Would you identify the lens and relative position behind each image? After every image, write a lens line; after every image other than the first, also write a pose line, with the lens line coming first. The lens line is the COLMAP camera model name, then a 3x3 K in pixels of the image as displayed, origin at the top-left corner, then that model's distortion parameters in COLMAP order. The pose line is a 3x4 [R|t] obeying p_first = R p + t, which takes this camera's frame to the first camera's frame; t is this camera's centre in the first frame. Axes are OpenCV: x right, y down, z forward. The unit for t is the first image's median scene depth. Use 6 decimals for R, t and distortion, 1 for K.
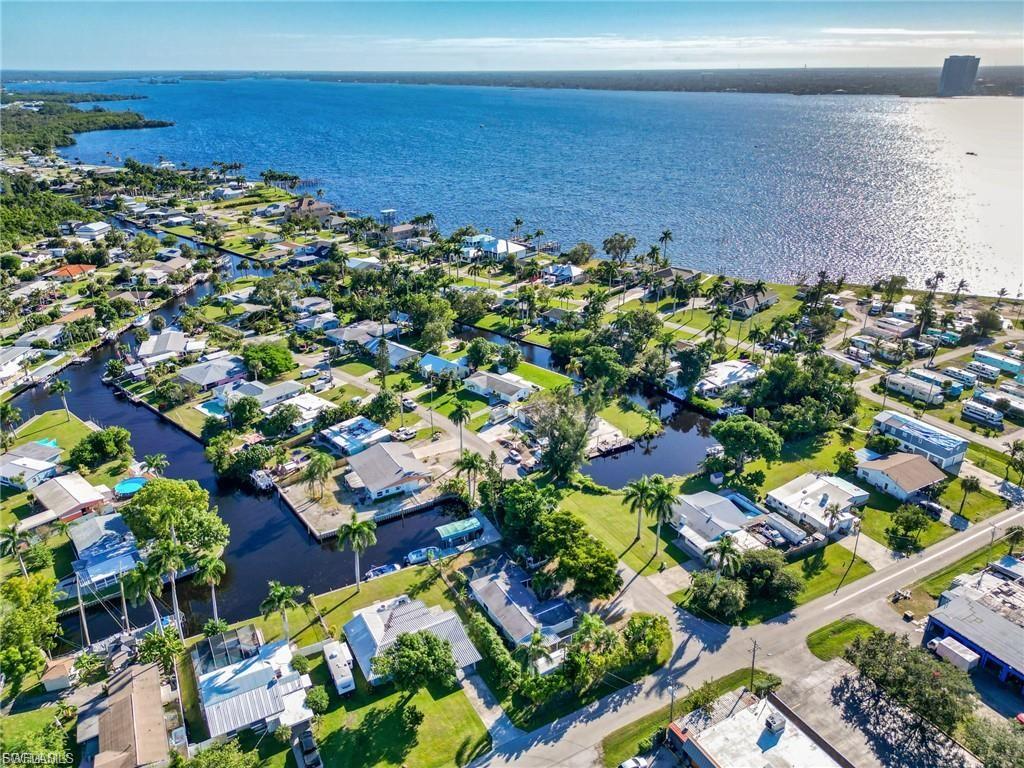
lens RADIAL K [[712.4, 0, 511.7], [0, 712.4, 388.0], [0, 0, 1]] dist [0.081286, -0.080414]
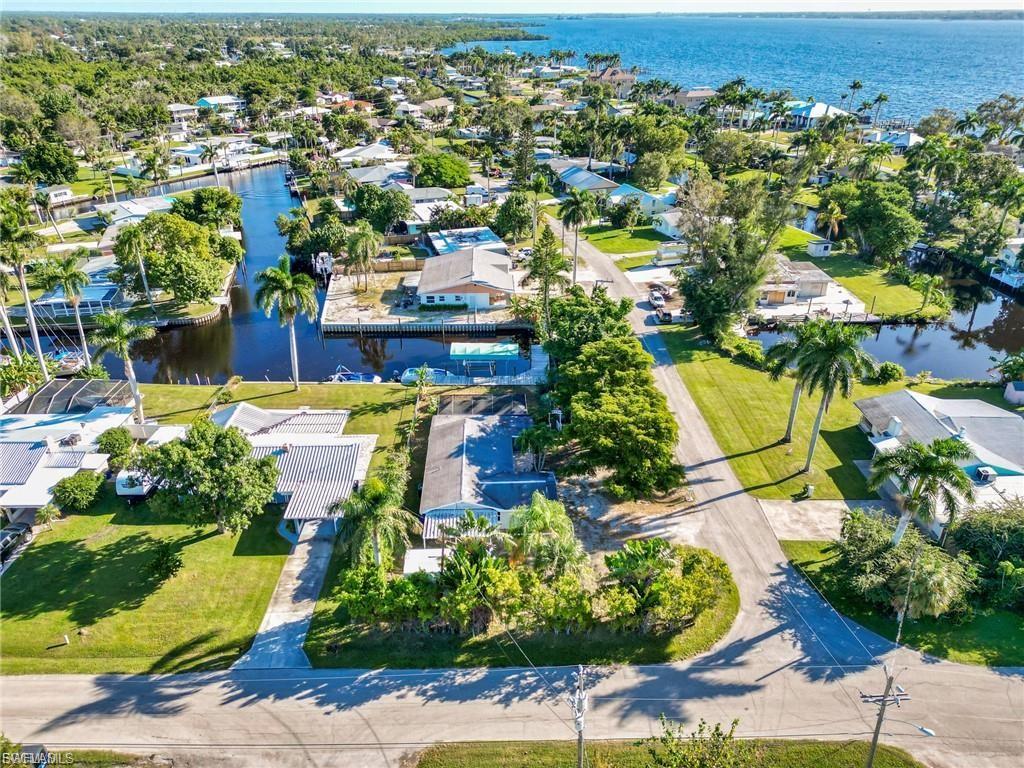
lens RADIAL K [[712.4, 0, 511.7], [0, 712.4, 388.0], [0, 0, 1]] dist [0.081286, -0.080414]
pose [[0.879180, 0.220709, -0.422292, 0.186916], [-0.194105, 0.975279, 0.105615, 0.136975], [0.435163, -0.010886, 0.900286, 0.391697]]
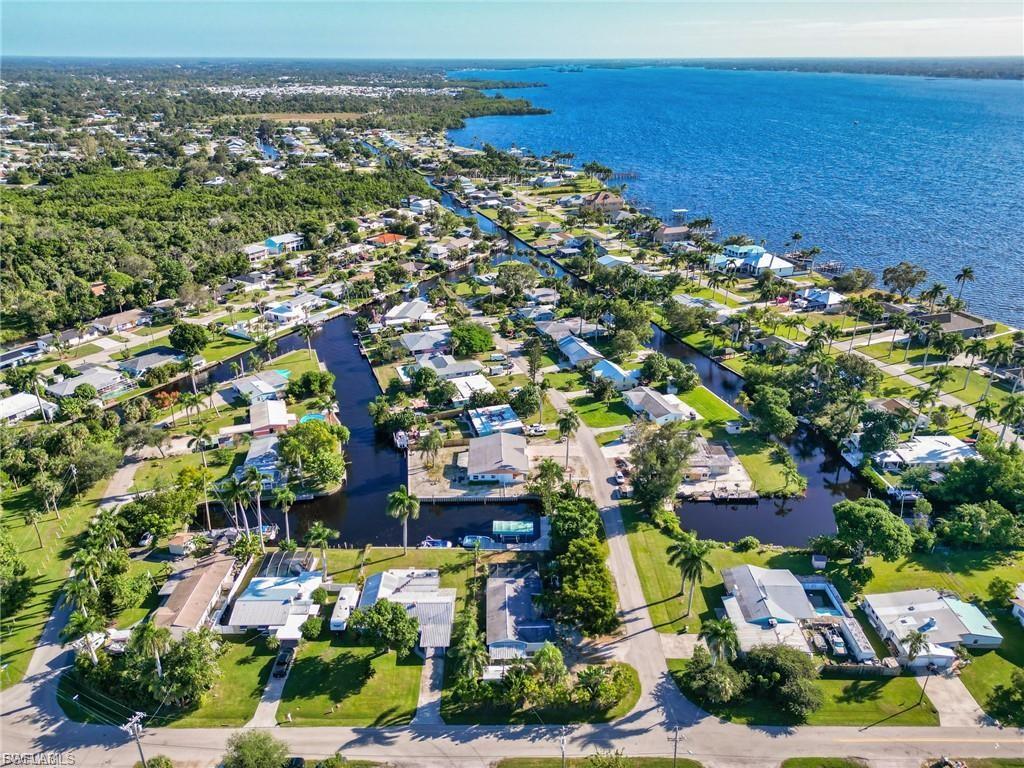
lens RADIAL K [[712.4, 0, 511.7], [0, 712.4, 388.0], [0, 0, 1]] dist [0.081286, -0.080414]
pose [[0.877576, 0.204000, -0.433871, 0.294560], [-0.197320, 0.978443, 0.060939, -0.060542], [0.436950, 0.032133, 0.898912, 0.037711]]
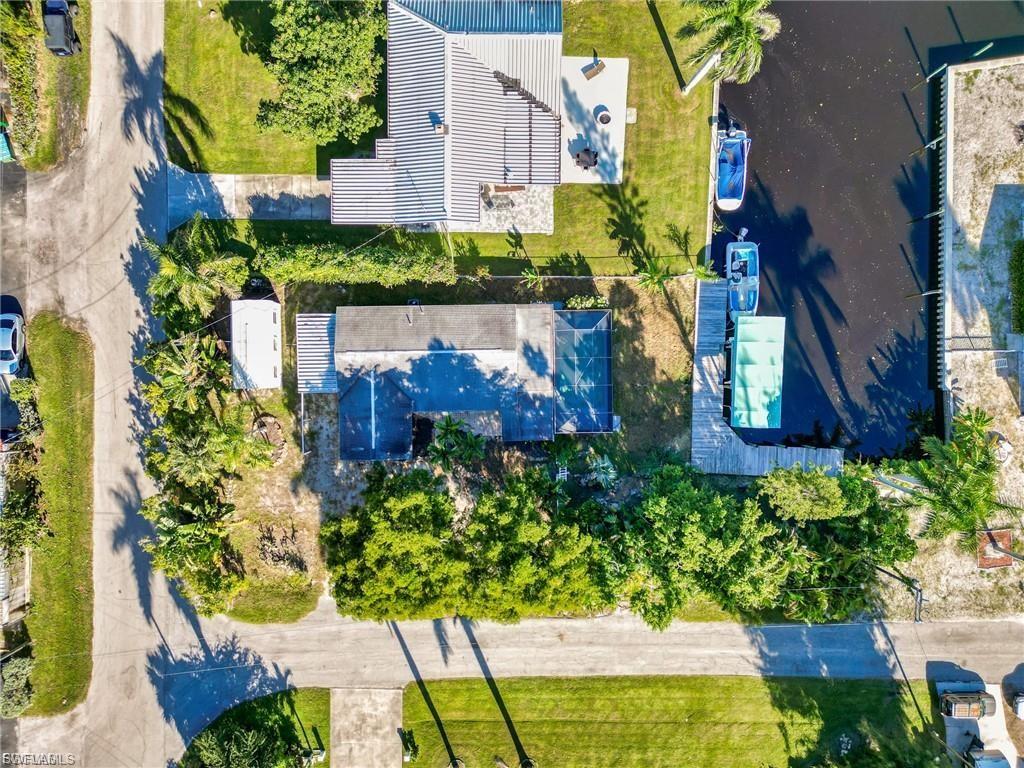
lens RADIAL K [[719.0, 0, 508.7], [0, 719.0, 377.5], [0, 0, 1]] dist [0.091226, -0.099861]
pose [[-0.491986, 0.870507, 0.012953, -0.010911], [-0.352395, -0.212725, 0.911354, -0.095625], [0.796095, 0.443809, 0.411419, 0.639511]]
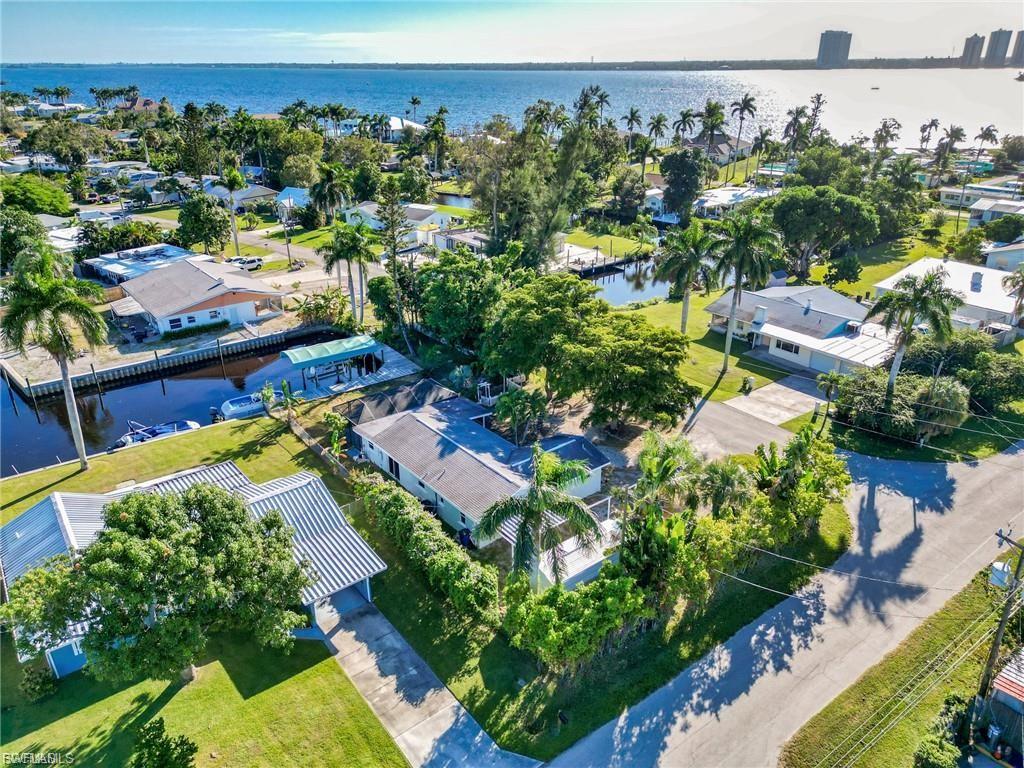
lens RADIAL K [[719.0, 0, 508.7], [0, 719.0, 377.5], [0, 0, 1]] dist [0.091226, -0.099861]
pose [[0.990461, -0.058388, 0.124815, -0.014112], [0.059671, 0.998196, -0.006568, 0.195174], [-0.124206, 0.013953, 0.992158, 0.429440]]
